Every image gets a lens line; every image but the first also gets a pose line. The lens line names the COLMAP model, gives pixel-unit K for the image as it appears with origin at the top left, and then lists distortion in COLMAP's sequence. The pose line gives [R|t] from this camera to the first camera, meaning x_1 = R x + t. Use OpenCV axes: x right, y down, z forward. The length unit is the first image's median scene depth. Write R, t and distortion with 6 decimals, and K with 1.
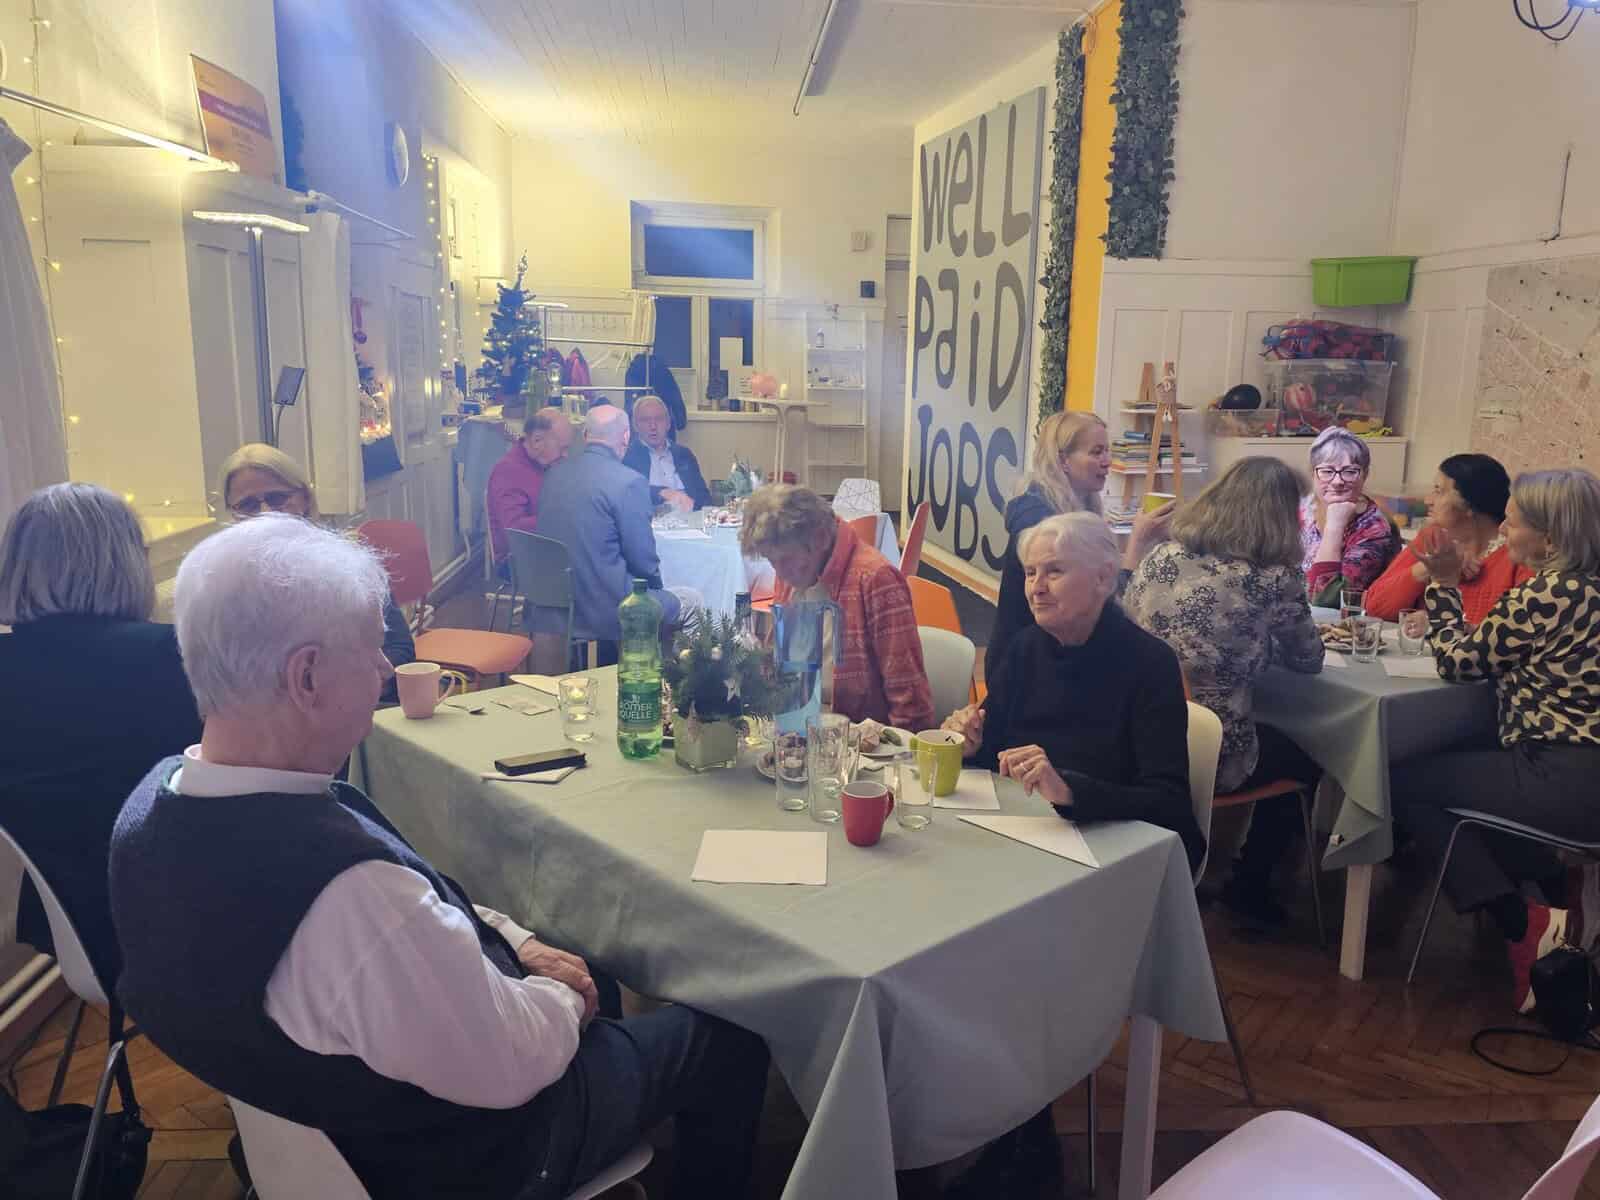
lens RADIAL K [[1228.3, 0, 802.6], [0, 1228.3, 613.6], [0, 0, 1]] dist [0.158461, -0.253287]
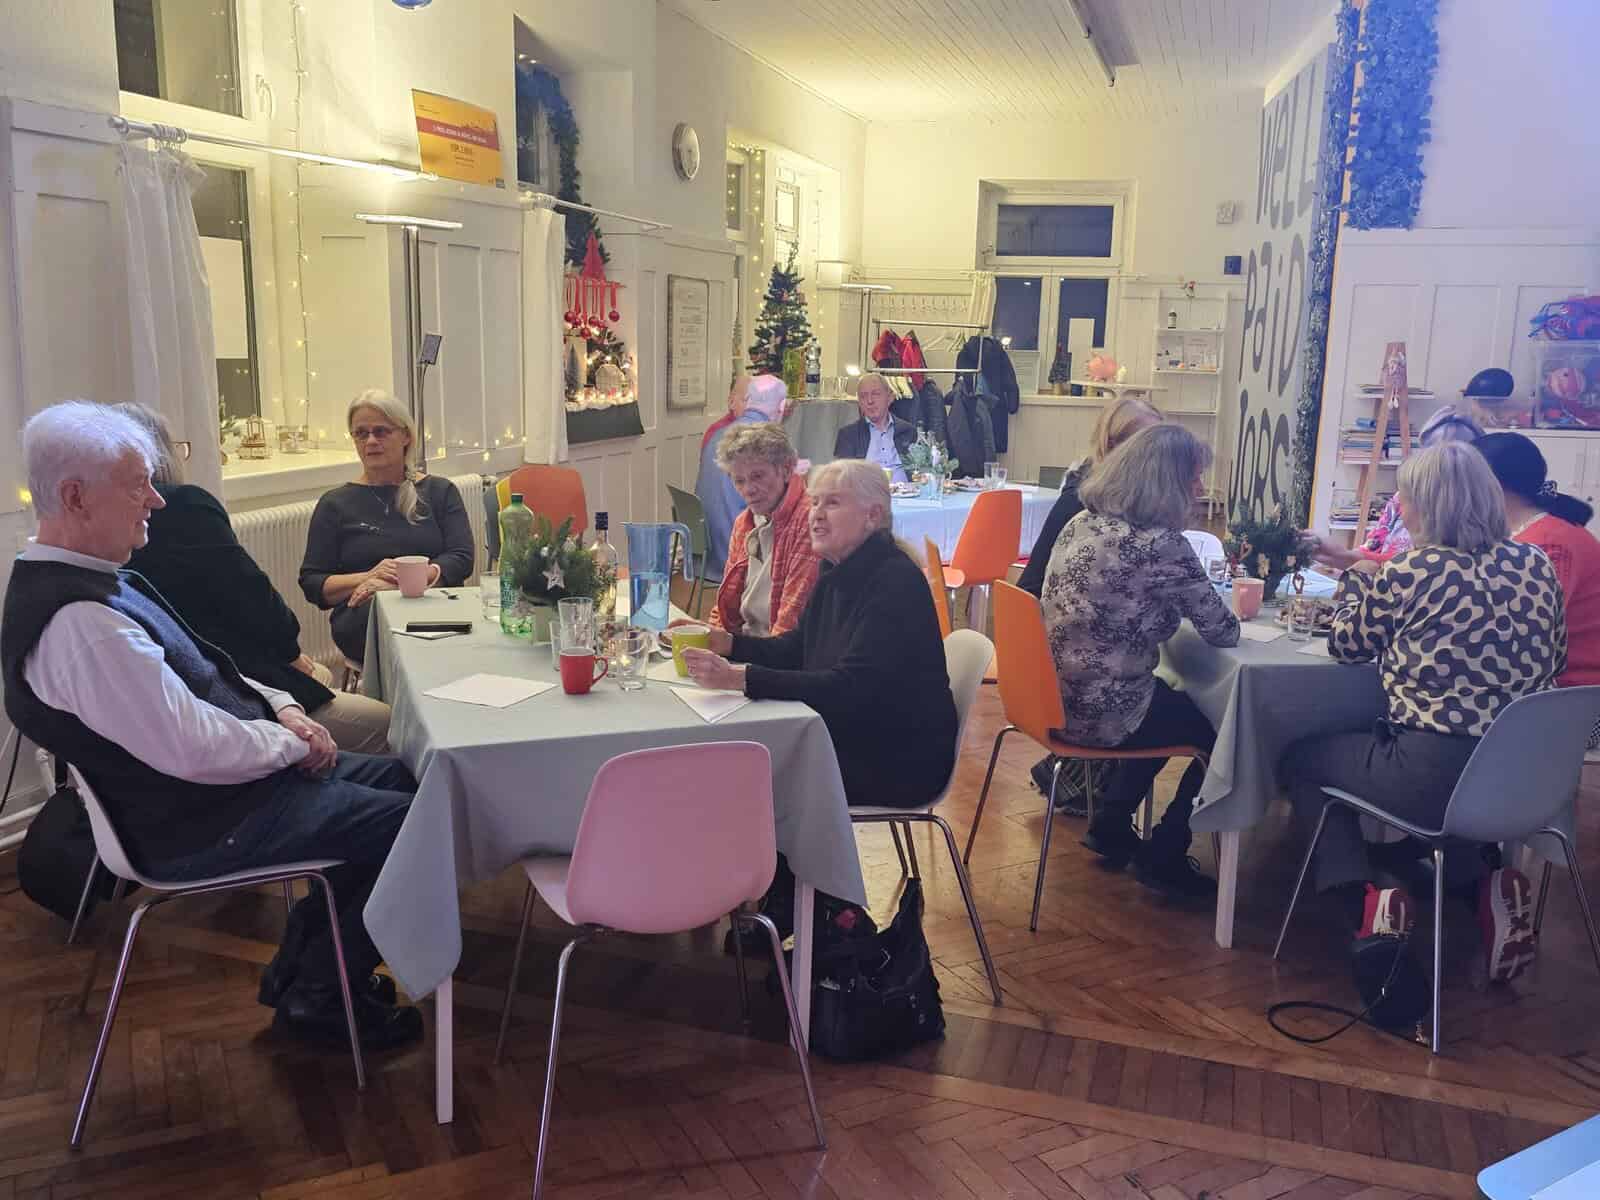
lens RADIAL K [[1390.8, 0, 800.0], [0, 1390.8, 600.0], [0, 0, 1]] dist [0.057859, -0.014605]
pose [[0.922321, 0.078495, -0.378368, 0.289452], [-0.087858, 0.996105, -0.007518, 0.028958], [0.376304, 0.040177, 0.925625, -0.092695]]
